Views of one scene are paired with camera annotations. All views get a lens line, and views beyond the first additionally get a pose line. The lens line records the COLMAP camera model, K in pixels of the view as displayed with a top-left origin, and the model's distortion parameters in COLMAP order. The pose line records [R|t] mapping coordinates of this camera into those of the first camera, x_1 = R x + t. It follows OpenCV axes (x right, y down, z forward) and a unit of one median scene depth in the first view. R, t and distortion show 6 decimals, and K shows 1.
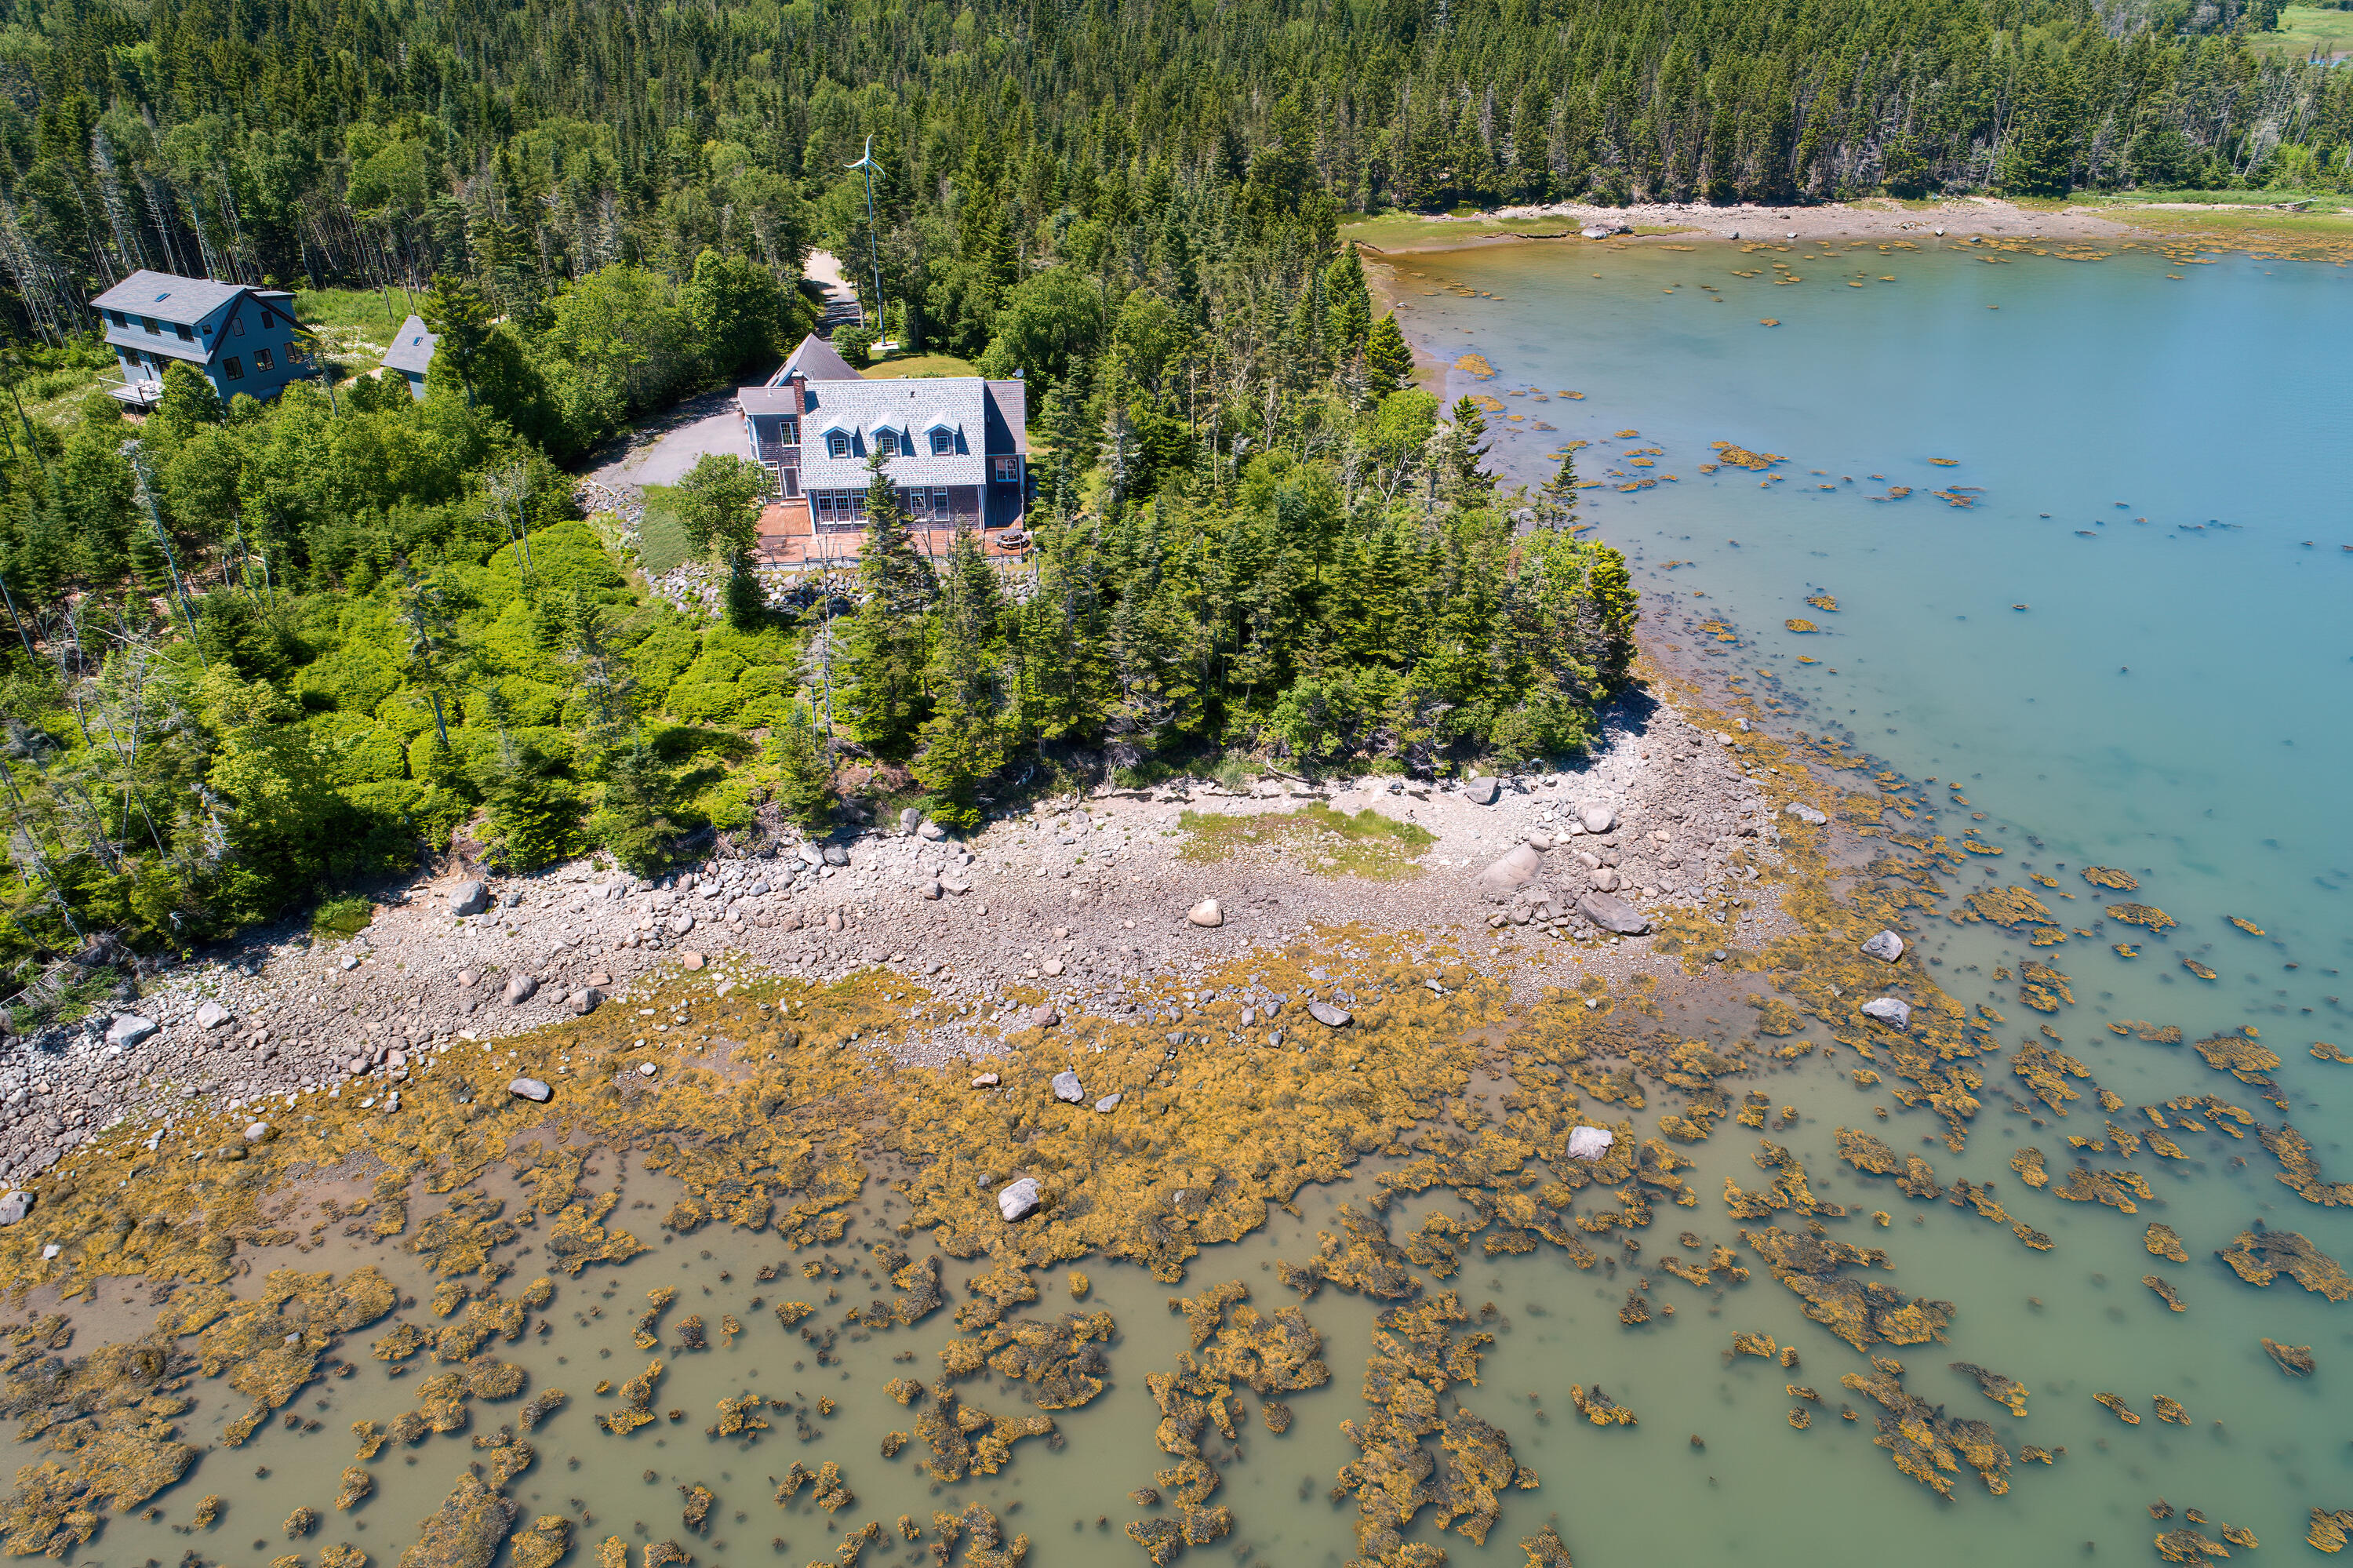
lens RADIAL K [[1584.5, 0, 1191.4], [0, 1584.5, 786.6], [0, 0, 1]] dist [-0.006454, 0.006353]
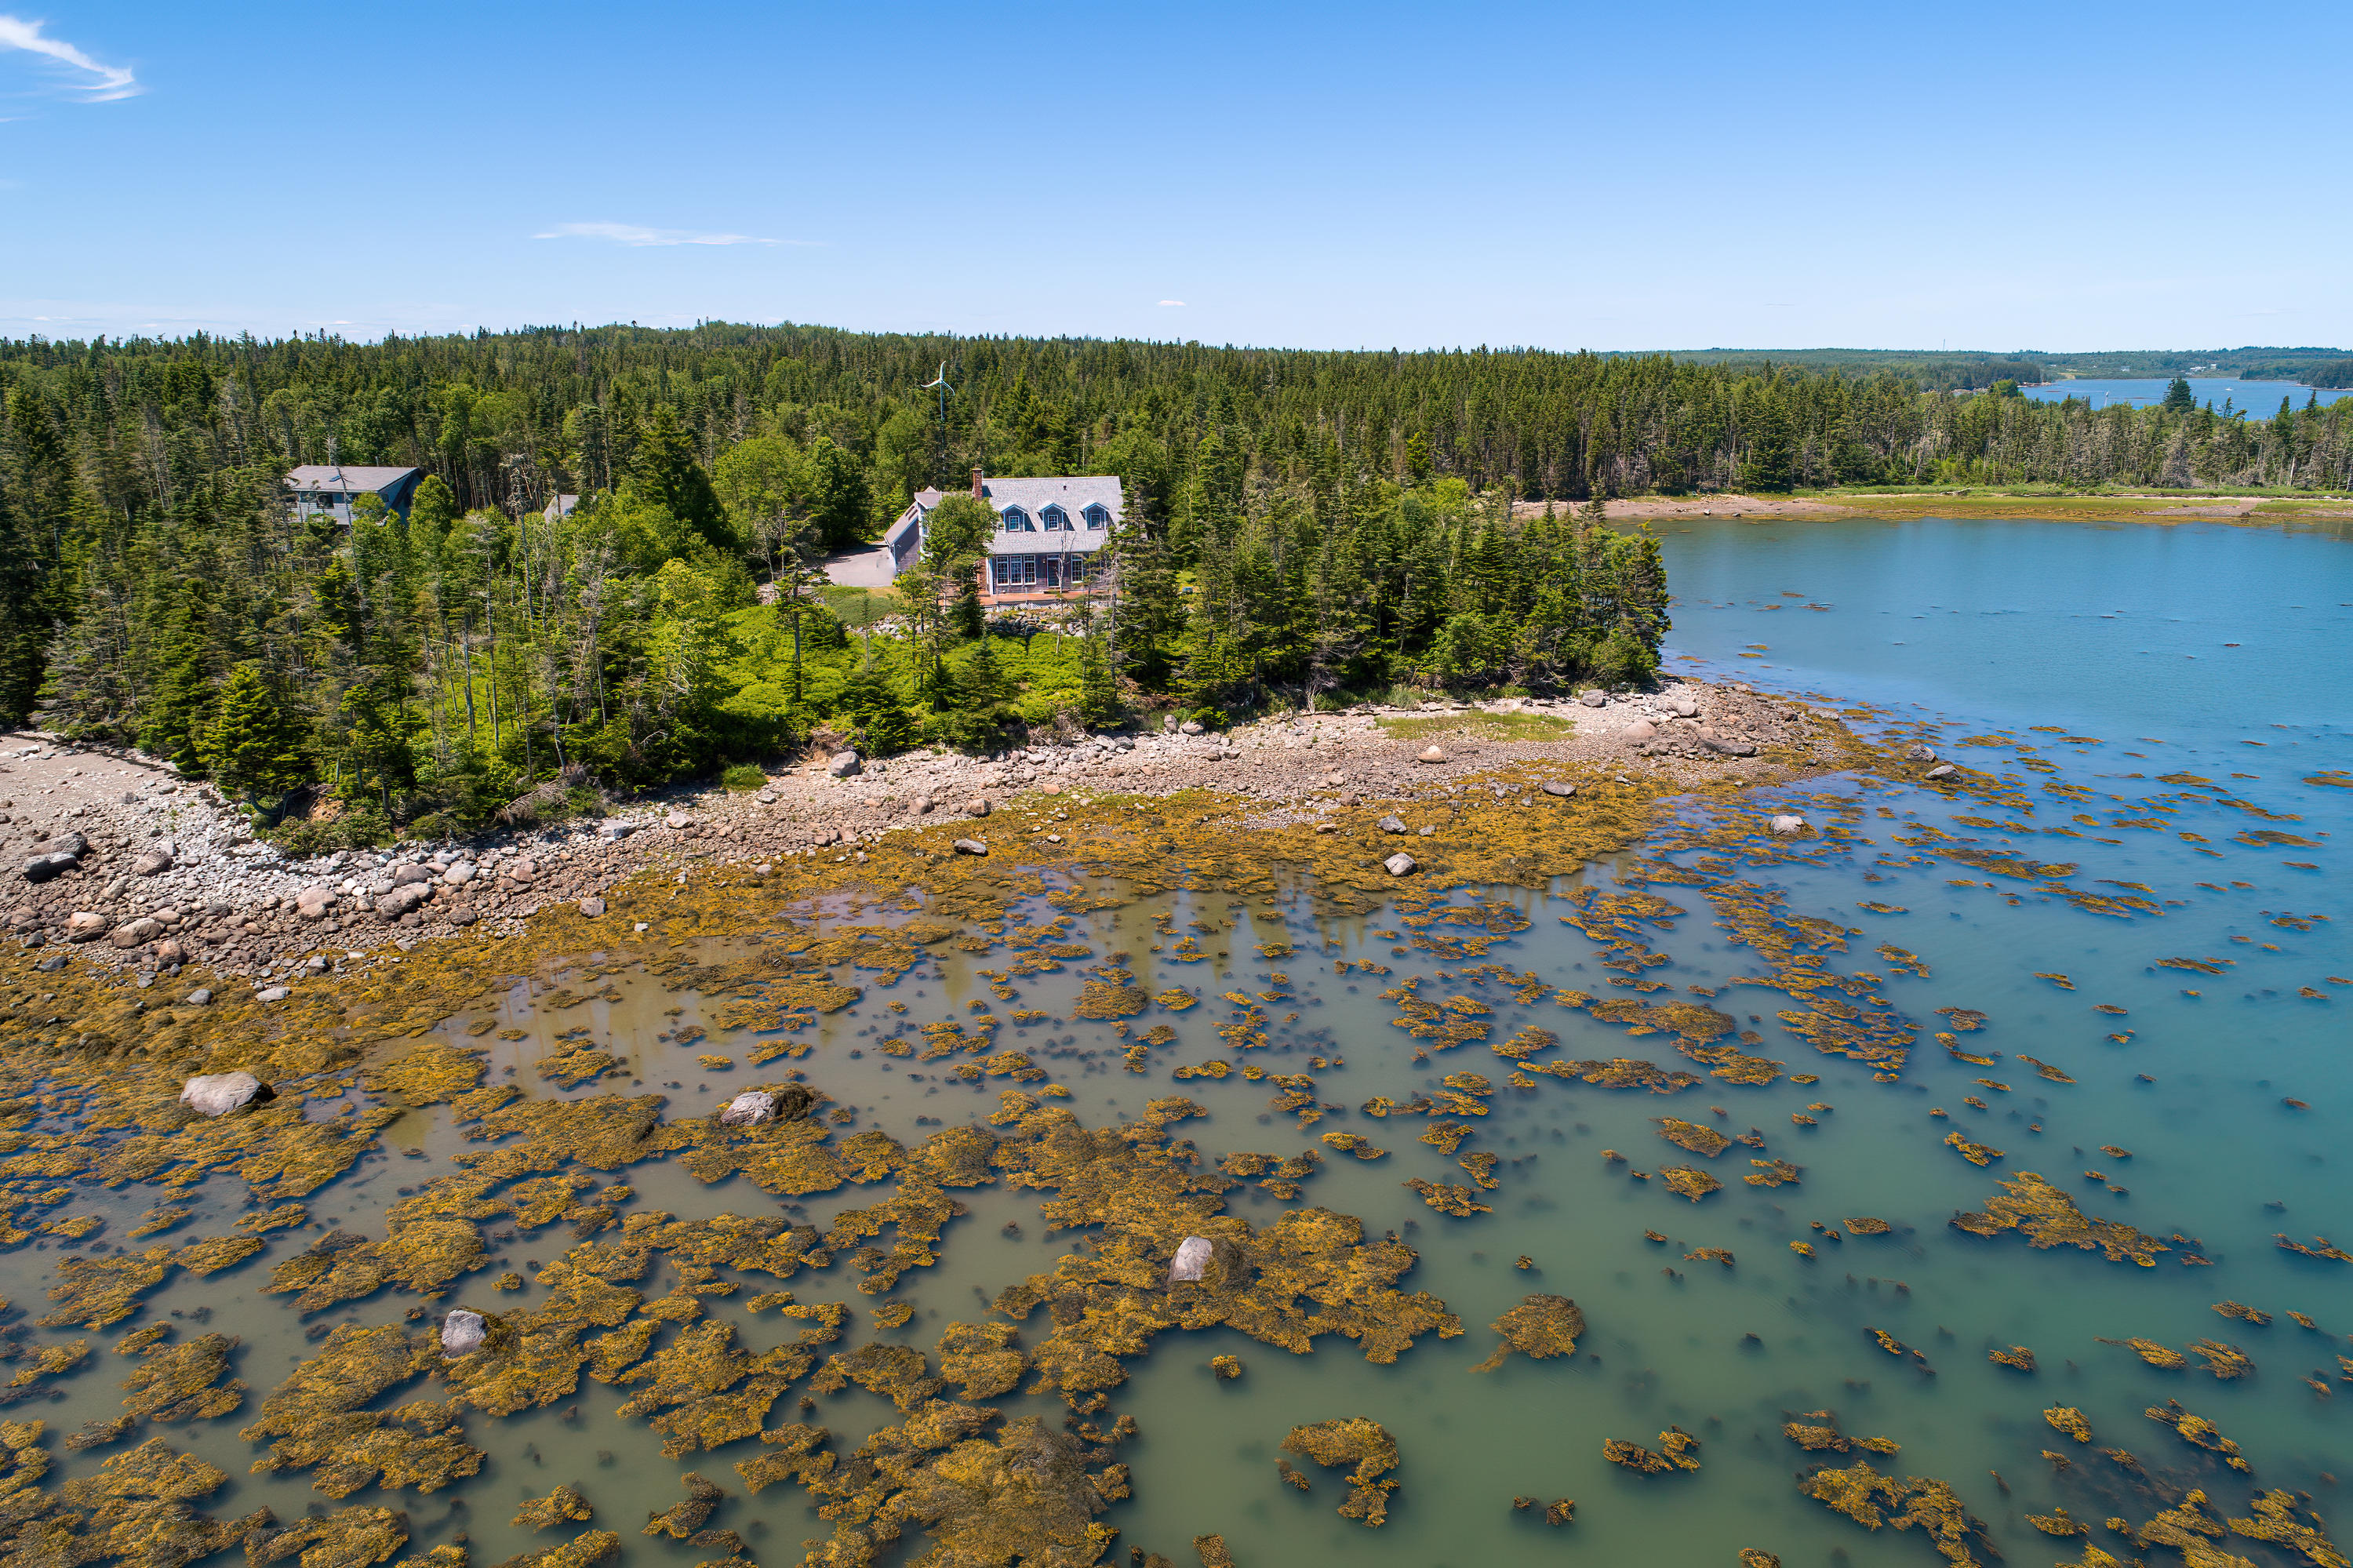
lens RADIAL K [[1582.3, 0, 1195.9], [0, 1582.3, 782.0], [0, 0, 1]] dist [-0.007300, 0.006431]
pose [[0.985293, -0.044854, 0.164879, -0.284437], [0.088436, 0.959503, -0.267458, 0.310297], [-0.146205, 0.278106, 0.949358, -0.130084]]
